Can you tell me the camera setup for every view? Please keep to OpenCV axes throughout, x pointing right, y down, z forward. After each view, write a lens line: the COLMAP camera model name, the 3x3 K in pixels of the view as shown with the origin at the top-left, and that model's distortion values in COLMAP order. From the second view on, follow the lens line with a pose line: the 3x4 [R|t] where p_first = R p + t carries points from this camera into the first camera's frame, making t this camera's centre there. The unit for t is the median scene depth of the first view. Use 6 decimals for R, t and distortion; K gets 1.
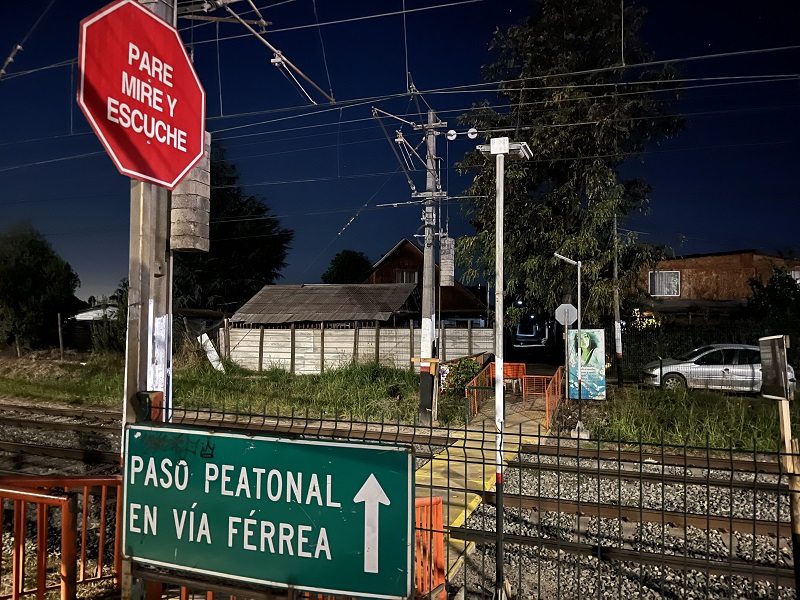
lens RADIAL K [[612.3, 0, 418.0], [0, 612.3, 301.6], [0, 0, 1]] dist [0.038690, -0.009484]
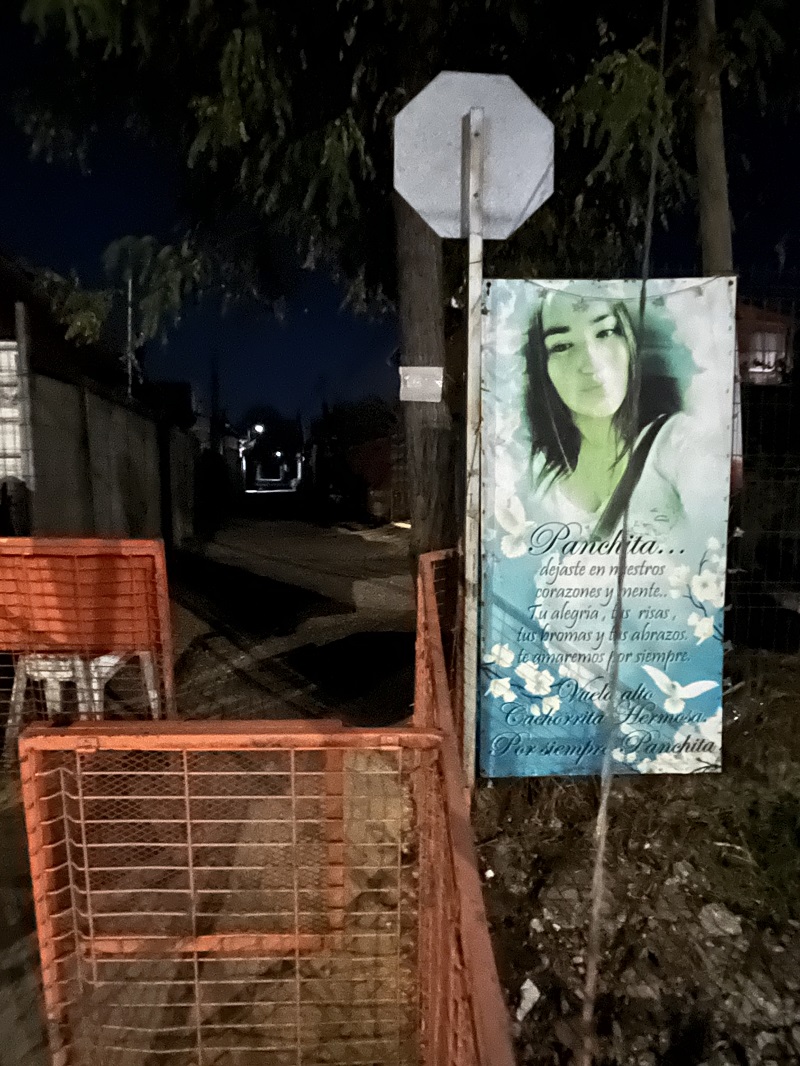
lens RADIAL K [[696.7, 0, 400.0], [0, 696.7, 533.0], [0, 0, 1]] dist [0.001394, 0.000196]
pose [[0.938550, -0.029210, 0.343904, 0.174345], [-0.012485, 0.992887, 0.118406, 0.082592], [-0.344917, -0.115424, 0.931509, 0.859205]]
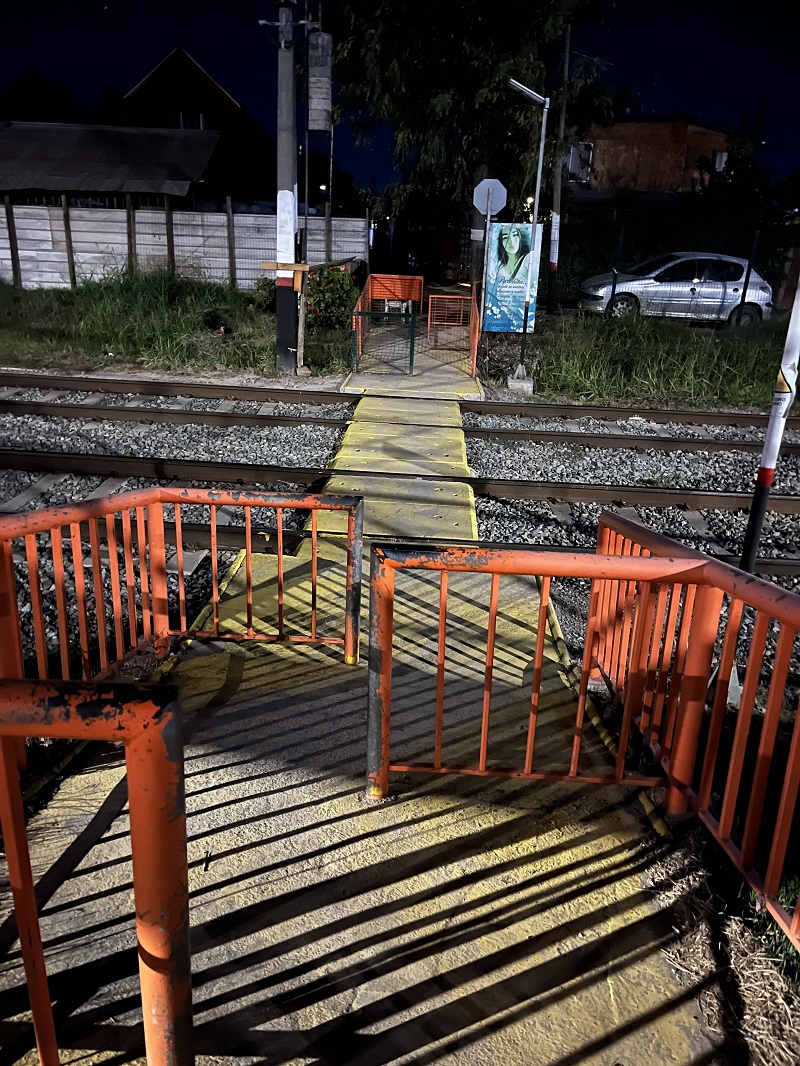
lens RADIAL K [[815.8, 0, 400.0], [0, 815.8, 533.0], [0, 0, 1]] dist [0.038690, -0.009484]
pose [[0.958322, -0.066719, 0.277790, -0.108989], [-0.045136, 0.924779, 0.377819, 0.025427], [-0.282102, -0.374611, 0.883224, 0.139166]]
